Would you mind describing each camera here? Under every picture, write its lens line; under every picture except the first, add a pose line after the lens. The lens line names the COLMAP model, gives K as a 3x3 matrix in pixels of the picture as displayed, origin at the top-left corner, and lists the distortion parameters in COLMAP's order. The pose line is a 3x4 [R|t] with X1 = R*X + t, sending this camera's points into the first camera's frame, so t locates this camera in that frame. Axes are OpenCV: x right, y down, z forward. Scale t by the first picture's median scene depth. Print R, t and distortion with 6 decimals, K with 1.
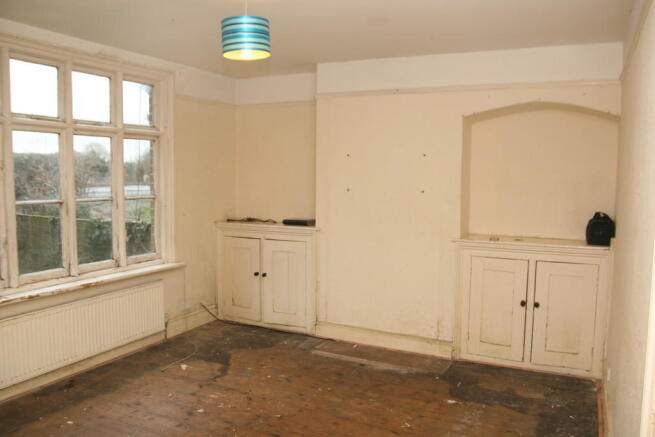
lens RADIAL K [[522.6, 0, 327.5], [0, 522.6, 218.5], [0, 0, 1]] dist [-0.084240, 0.004462]
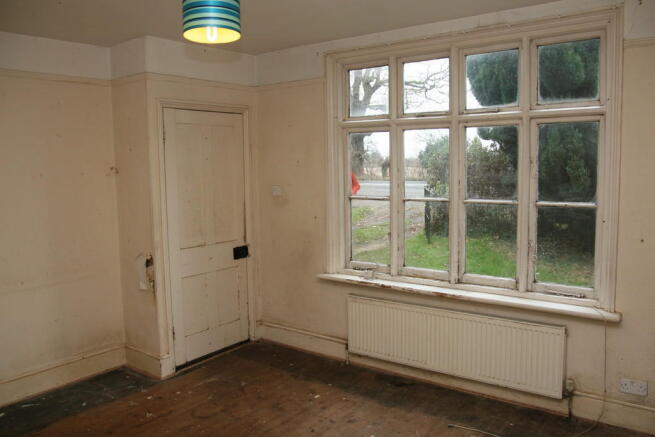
lens RADIAL K [[522.6, 0, 327.5], [0, 522.6, 218.5], [0, 0, 1]] dist [-0.084240, 0.004462]
pose [[-0.174118, 0.090520, -0.980555, 0.476941], [-0.073260, 0.991816, 0.104568, -0.088214], [0.981996, 0.090042, -0.166062, 0.990900]]
